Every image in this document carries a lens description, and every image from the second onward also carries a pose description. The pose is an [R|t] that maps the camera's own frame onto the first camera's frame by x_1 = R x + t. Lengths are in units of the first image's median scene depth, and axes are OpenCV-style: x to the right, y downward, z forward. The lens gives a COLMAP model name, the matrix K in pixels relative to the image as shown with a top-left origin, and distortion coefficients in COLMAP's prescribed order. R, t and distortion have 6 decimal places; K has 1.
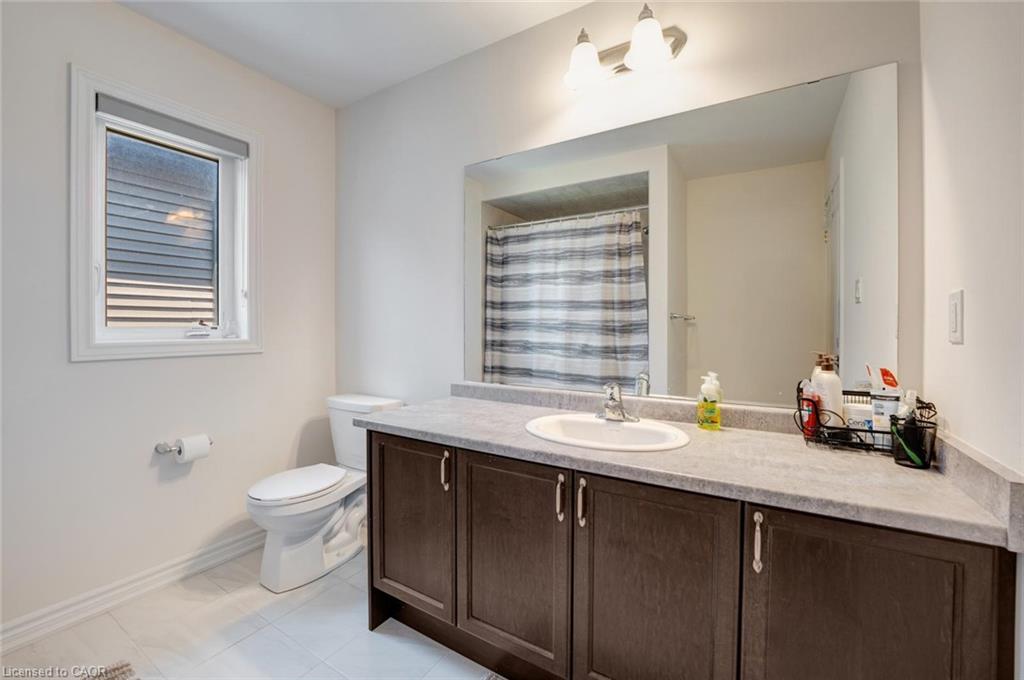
lens RADIAL K [[419.4, 0, 510.0], [0, 419.4, 336.5], [0, 0, 1]] dist [-0.020408, 0.000140]
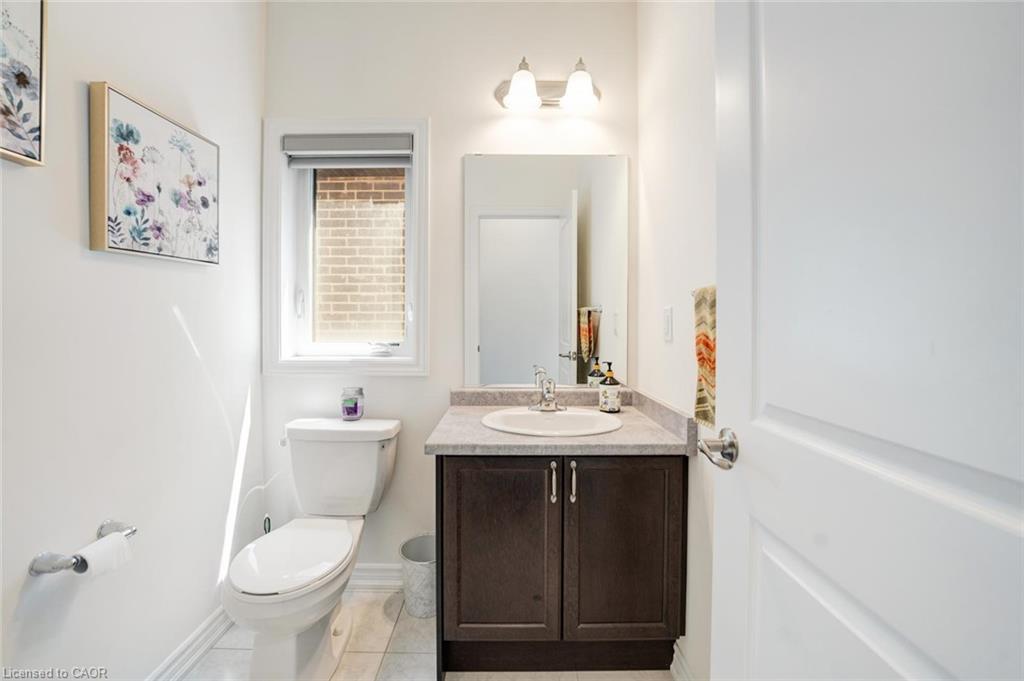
lens RADIAL K [[348.8, 0, 510.2], [0, 348.8, 347.8], [0, 0, 1]] dist [-0.022909, -0.000055]
pose [[0.847644, -0.026090, 0.529923, -0.373874], [0.009574, 0.999380, 0.033890, -0.002770], [-0.530479, -0.023653, 0.847368, 0.238579]]
